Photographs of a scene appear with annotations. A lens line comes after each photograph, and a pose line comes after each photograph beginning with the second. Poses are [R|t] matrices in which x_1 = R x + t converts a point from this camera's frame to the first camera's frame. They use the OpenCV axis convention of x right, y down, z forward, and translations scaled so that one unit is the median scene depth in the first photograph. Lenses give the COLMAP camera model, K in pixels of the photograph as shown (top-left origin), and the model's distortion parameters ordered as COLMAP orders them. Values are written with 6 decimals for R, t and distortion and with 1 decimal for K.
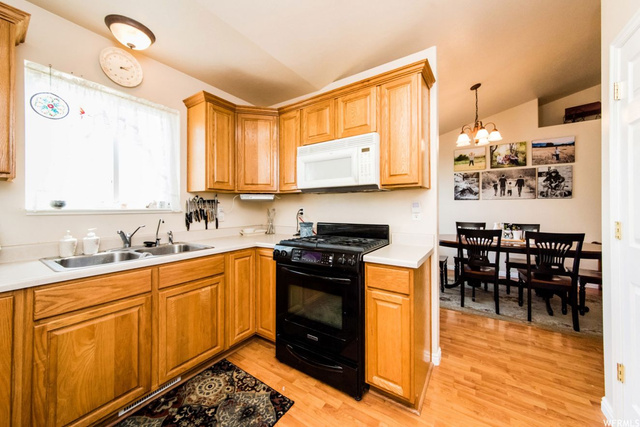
lens RADIAL K [[230.6, 0, 309.7], [0, 230.6, 205.3], [0, 0, 1]] dist [0.006188, 0.000305]
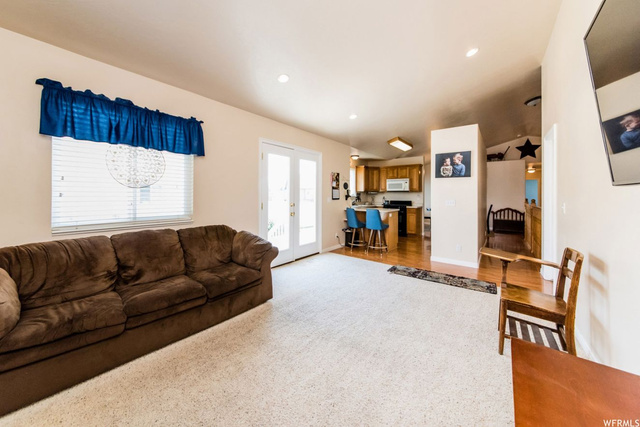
lens RADIAL K [[230.6, 0, 341.0], [0, 230.6, 191.6], [0, 0, 1]] dist [0.006188, 0.000305]
pose [[0.998968, 0.010853, 0.044098, -0.542364], [-0.010654, 0.999932, -0.004749, -0.020047], [-0.044147, 0.004275, 0.999016, -1.514888]]
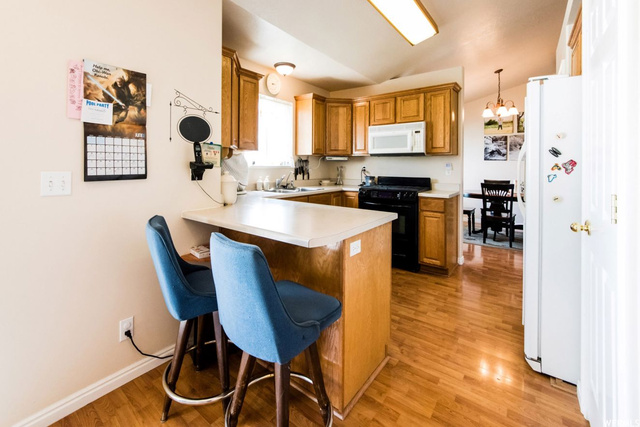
lens RADIAL K [[258.6, 0, 305.6], [0, 258.6, 161.6], [0, 0, 1]] dist [-0.000783, -0.000047]
pose [[0.997288, 0.011439, -0.072699, -0.202326], [-0.011591, 0.999931, -0.001677, -0.006506], [0.072674, 0.002515, 0.997353, -0.438158]]
